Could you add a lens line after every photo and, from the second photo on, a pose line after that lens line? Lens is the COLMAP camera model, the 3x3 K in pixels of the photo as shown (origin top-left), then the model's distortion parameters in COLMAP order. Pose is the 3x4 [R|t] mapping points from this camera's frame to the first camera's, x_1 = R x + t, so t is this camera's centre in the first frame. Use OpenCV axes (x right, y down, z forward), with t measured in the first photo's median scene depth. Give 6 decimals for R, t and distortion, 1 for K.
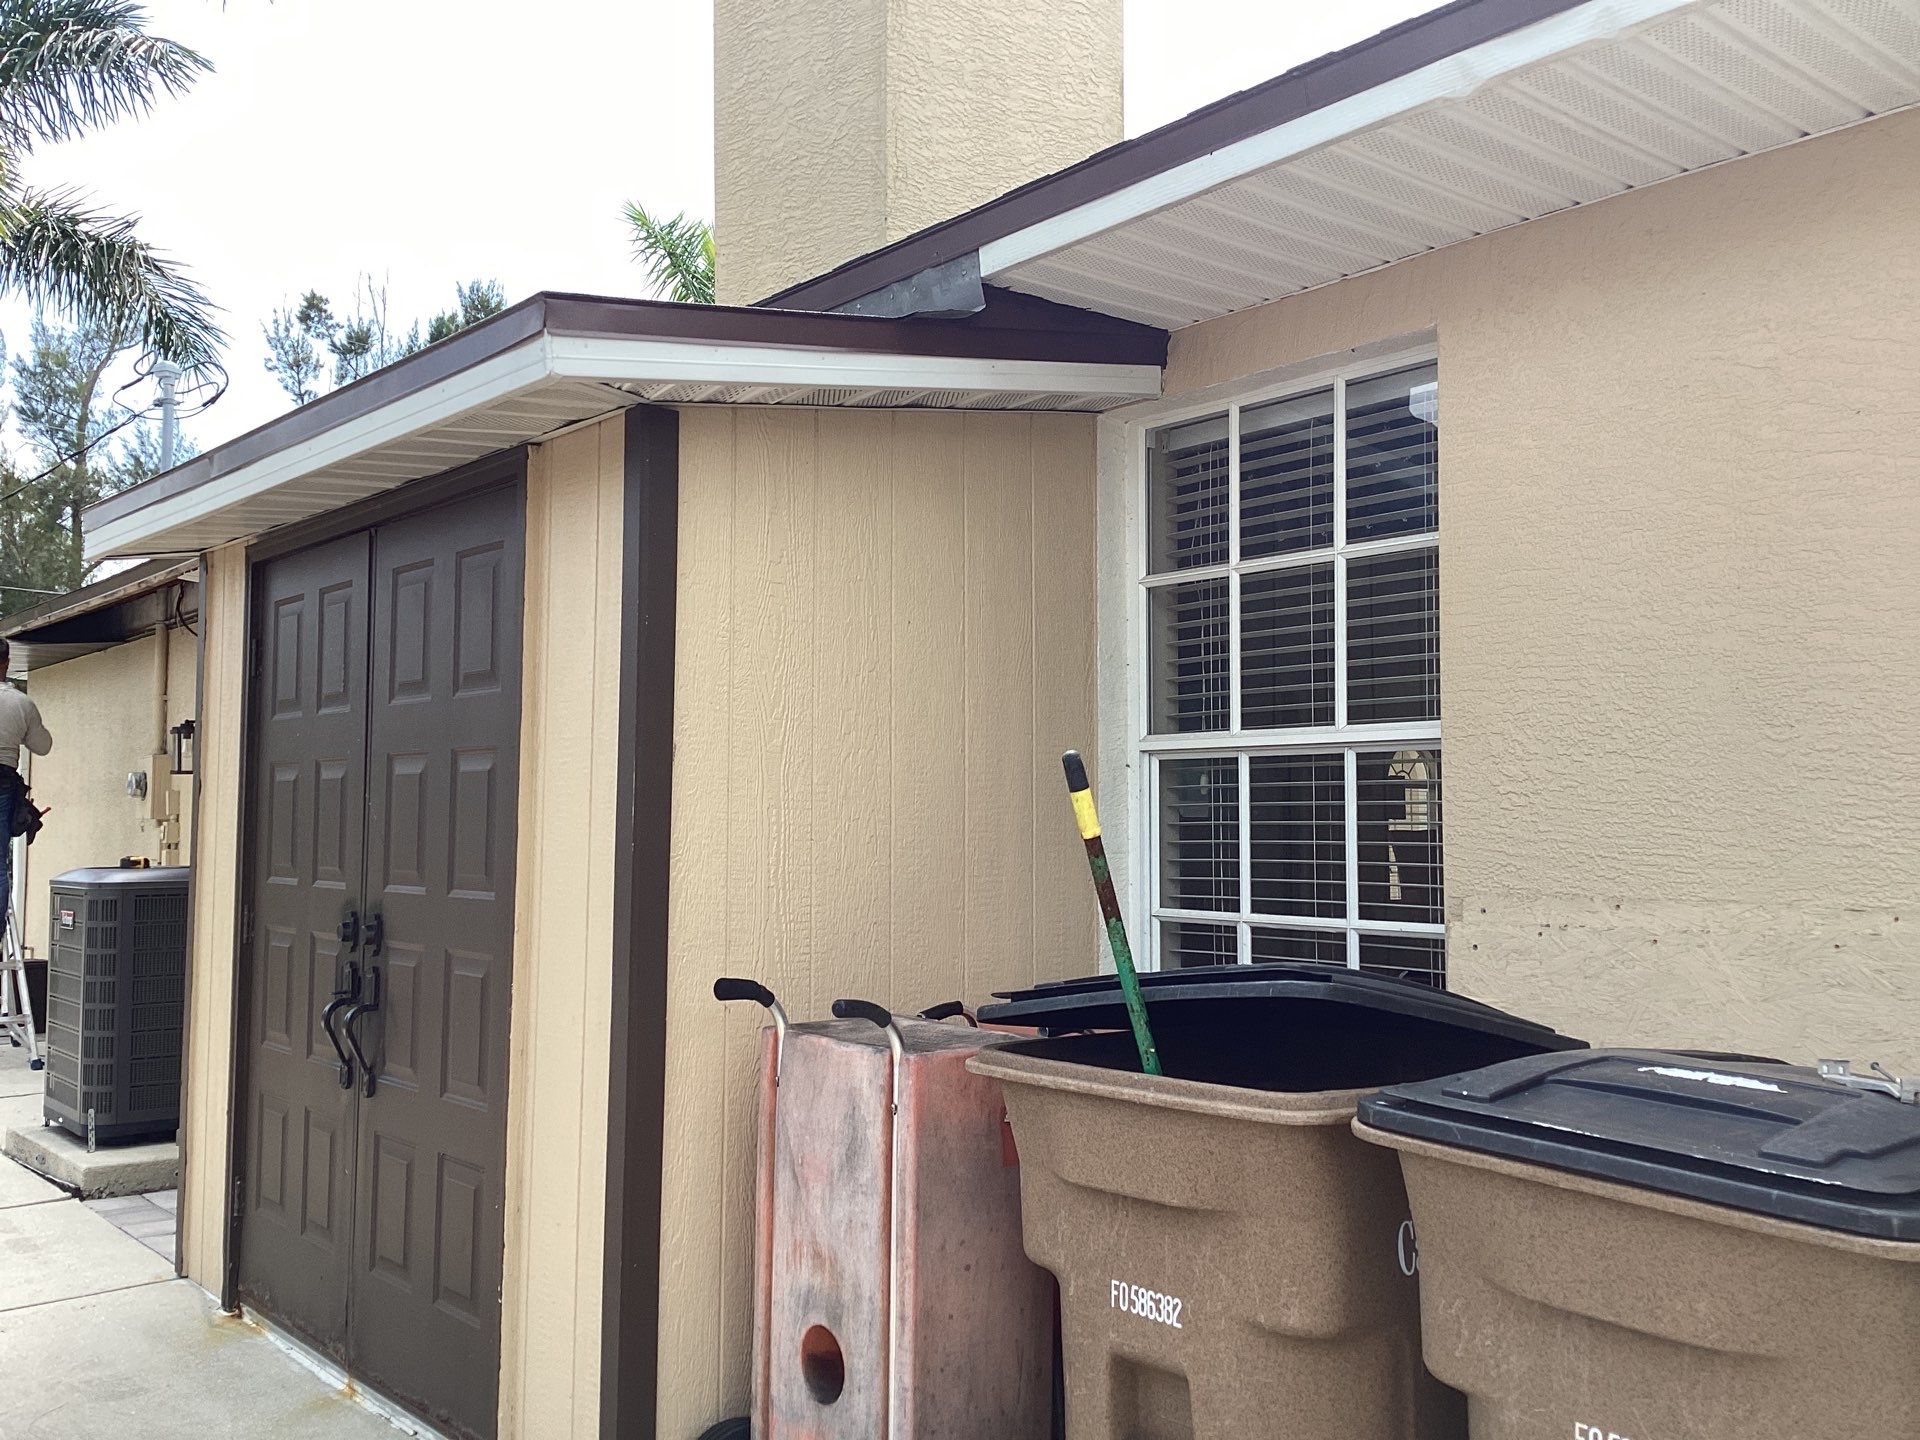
lens RADIAL K [[1733.1, 0, 1026.7], [0, 1733.1, 687.4], [0, 0, 1]] dist [0.089303, -0.144340]
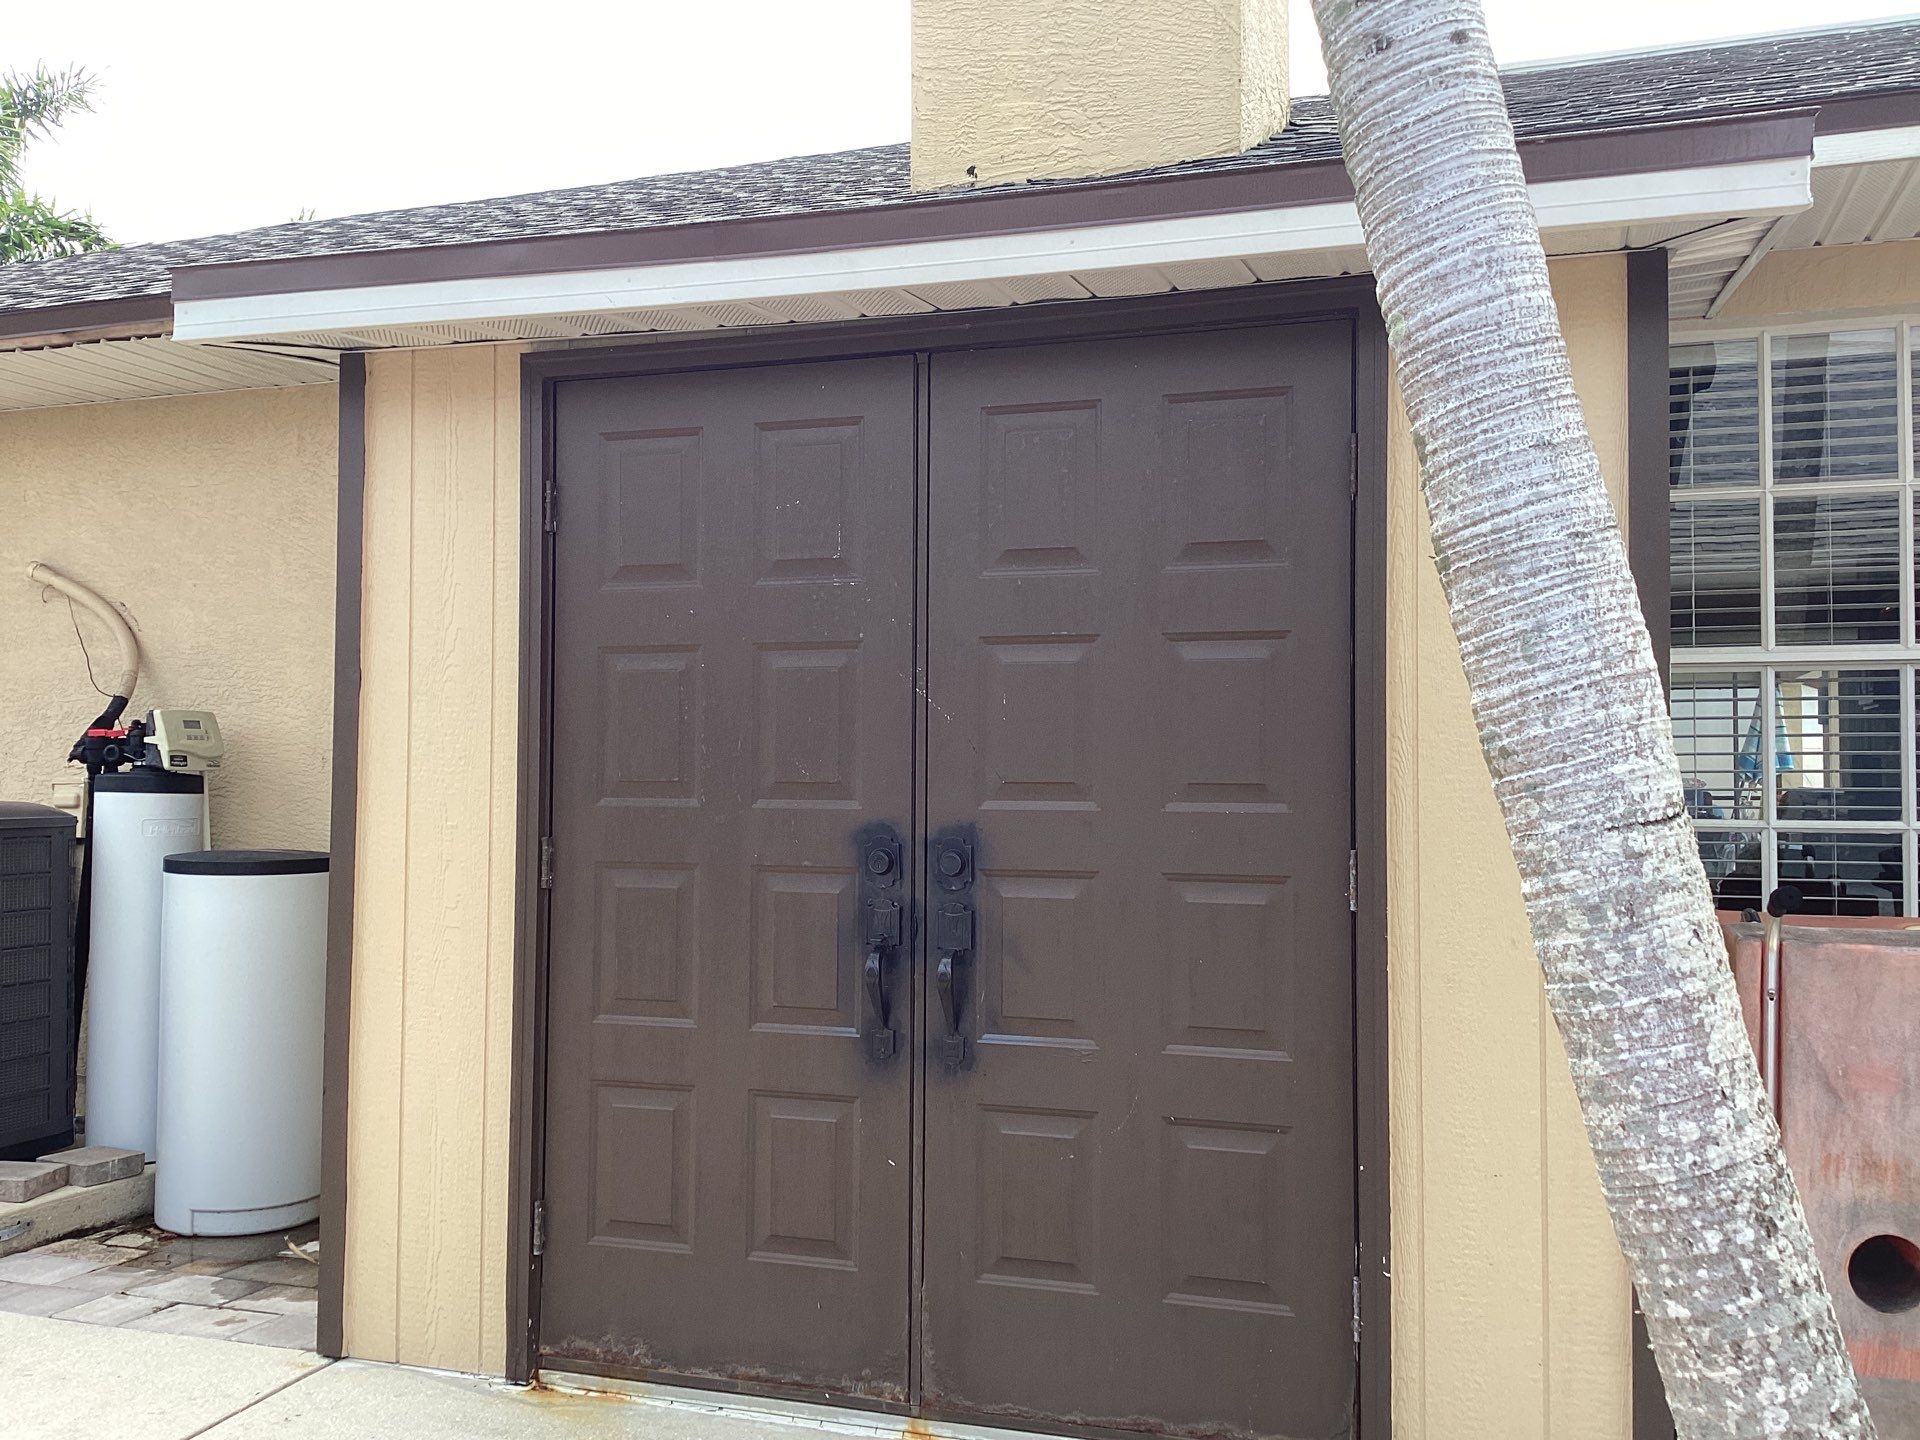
lens RADIAL K [[1733.1, 0, 961.5], [0, 1733.1, 711.1], [0, 0, 1]] dist [0.089303, -0.144340]
pose [[0.862475, 0.014304, 0.505897, -0.869739], [-0.034711, 0.998919, 0.030933, 0.050290], [-0.504907, -0.044239, 0.862039, 0.353141]]
